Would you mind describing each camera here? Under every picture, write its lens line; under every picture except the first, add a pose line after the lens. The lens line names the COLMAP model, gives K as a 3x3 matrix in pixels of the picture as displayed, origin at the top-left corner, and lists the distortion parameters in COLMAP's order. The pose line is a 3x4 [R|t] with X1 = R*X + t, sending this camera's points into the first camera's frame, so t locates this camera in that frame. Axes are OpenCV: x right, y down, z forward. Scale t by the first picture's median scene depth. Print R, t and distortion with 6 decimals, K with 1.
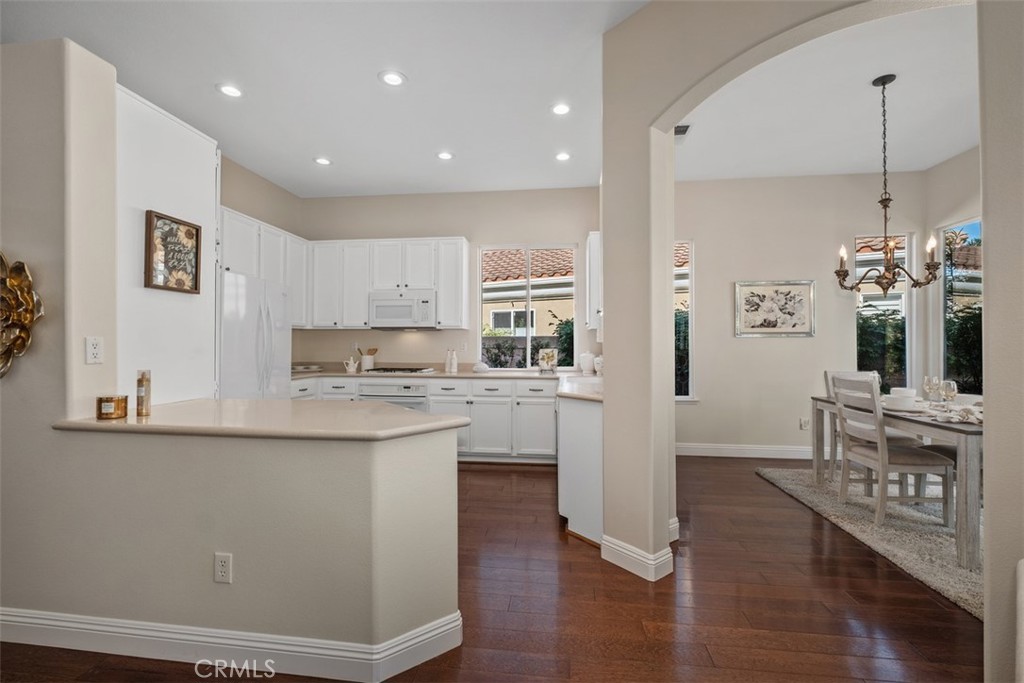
lens RADIAL K [[440.5, 0, 507.7], [0, 440.5, 341.3], [0, 0, 1]] dist [-0.001865, -0.000348]
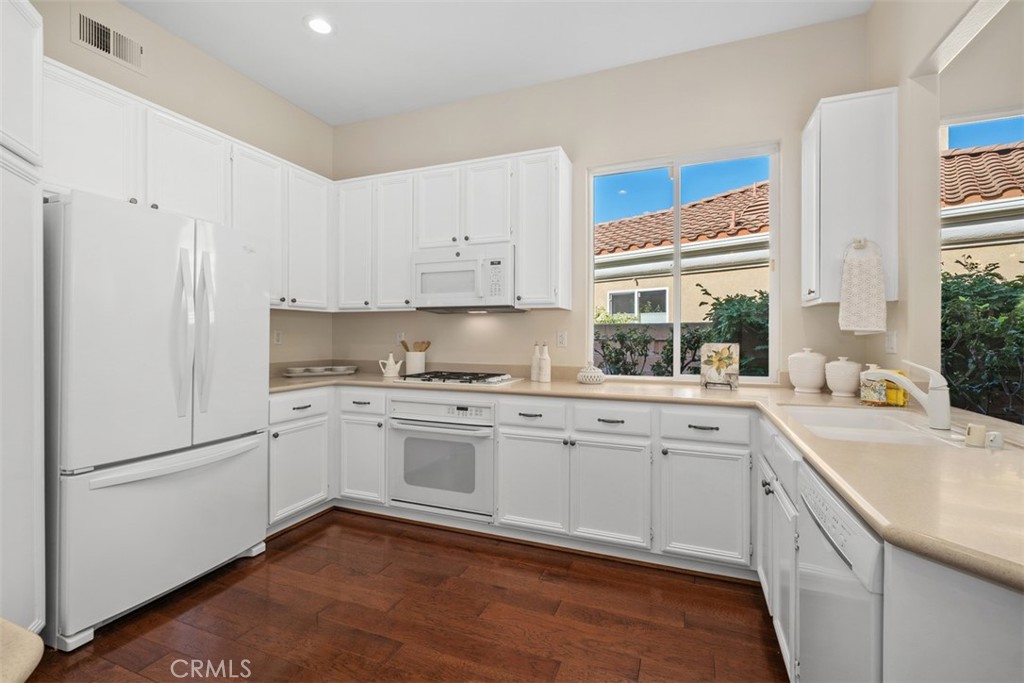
lens RADIAL K [[447.5, 0, 512.5], [0, 447.5, 335.9], [0, 0, 1]] dist [0.001958, 0.000111]
pose [[0.970012, 0.000381, -0.243056, -0.018419], [0.001730, 0.999963, 0.008473, 0.003273], [0.243050, -0.008640, 0.969975, 0.405521]]
